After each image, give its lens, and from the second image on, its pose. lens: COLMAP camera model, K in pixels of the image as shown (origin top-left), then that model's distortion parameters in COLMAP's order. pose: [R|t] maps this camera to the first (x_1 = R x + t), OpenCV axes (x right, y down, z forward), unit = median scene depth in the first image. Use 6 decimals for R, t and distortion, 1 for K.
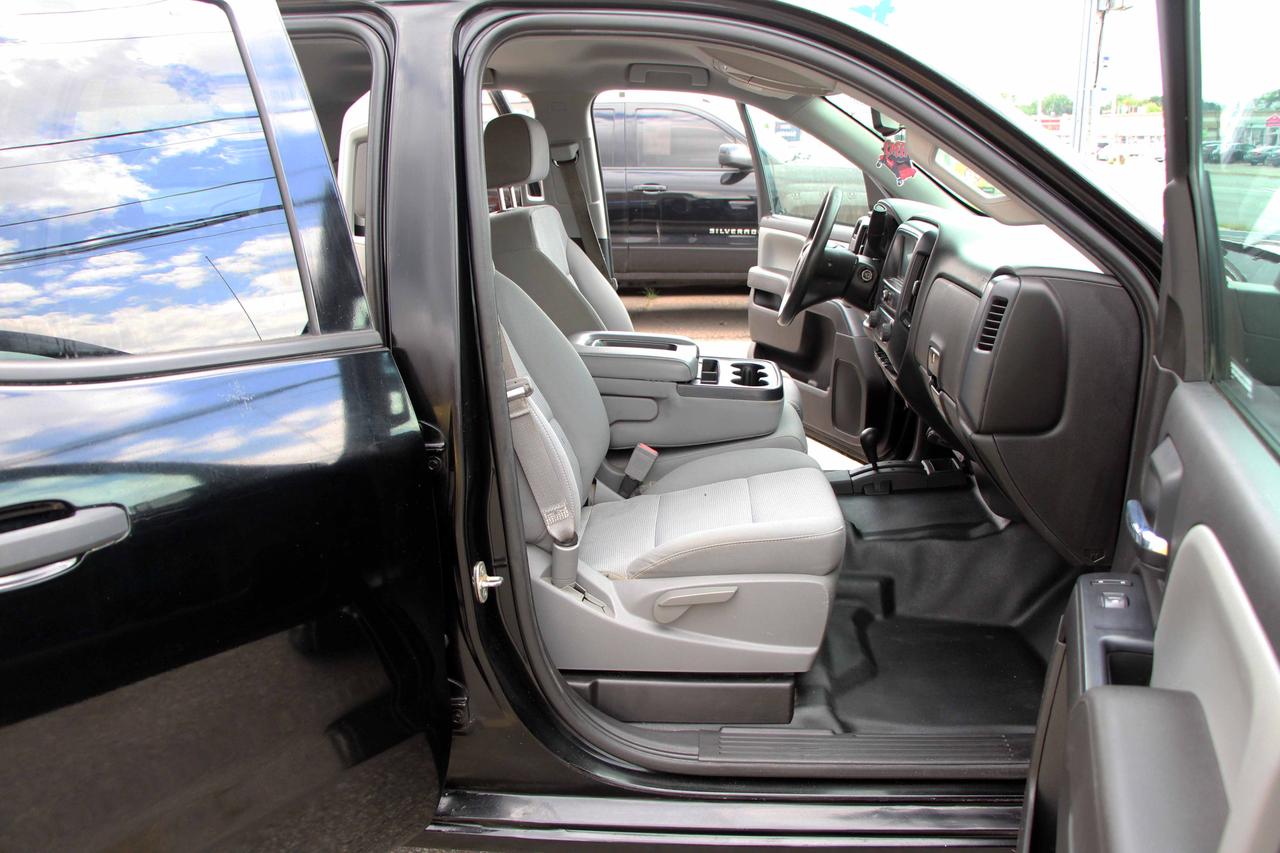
lens RADIAL K [[1064.0, 0, 639.7], [0, 1064.0, 426.0], [0, 0, 1]] dist [-0.168234, 0.144908]
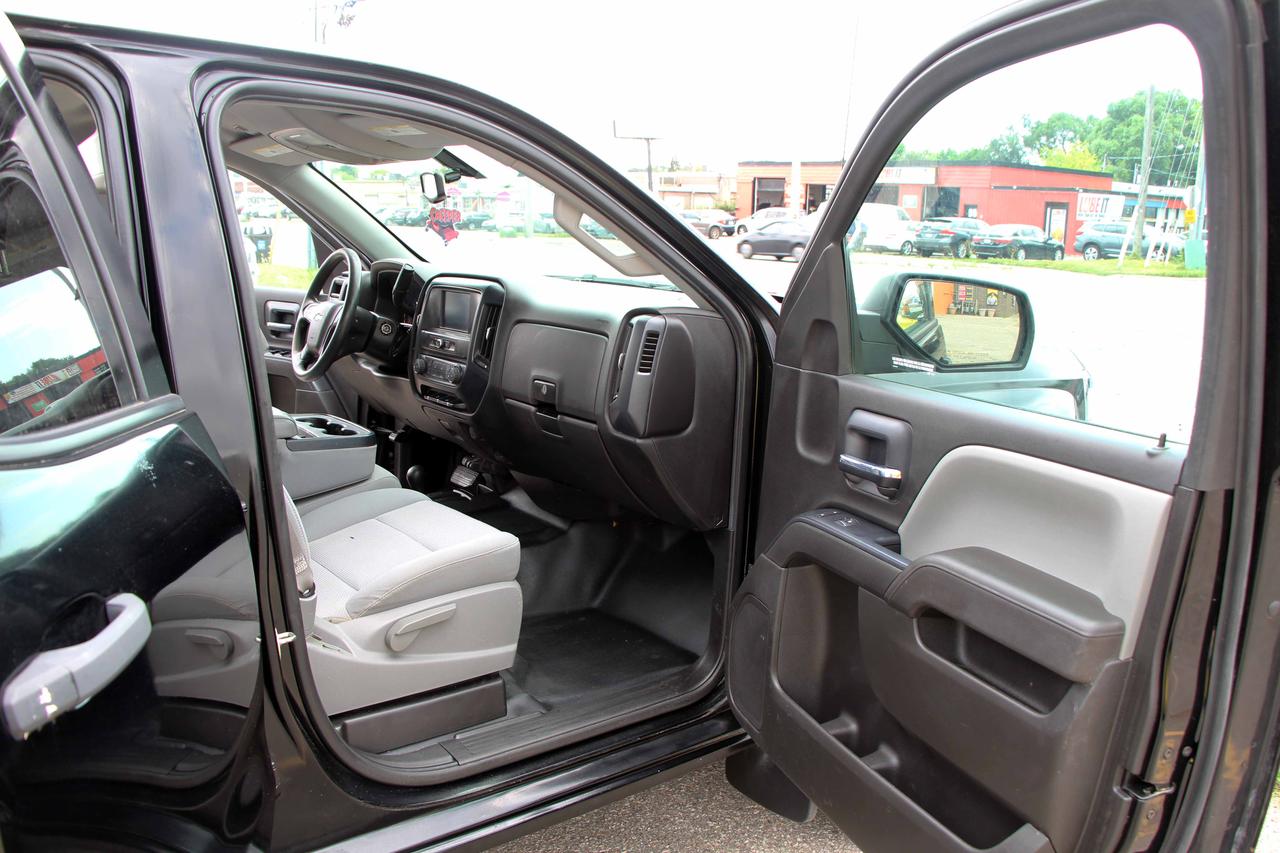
lens RADIAL K [[1064.0, 0, 646.6], [0, 1064.0, 427.8], [0, 0, 1]] dist [-0.168234, 0.144908]
pose [[0.743258, -0.097293, 0.661893, -0.470580], [0.135525, 0.990752, -0.006552, 0.003079], [-0.655134, 0.094573, 0.749570, 0.018686]]
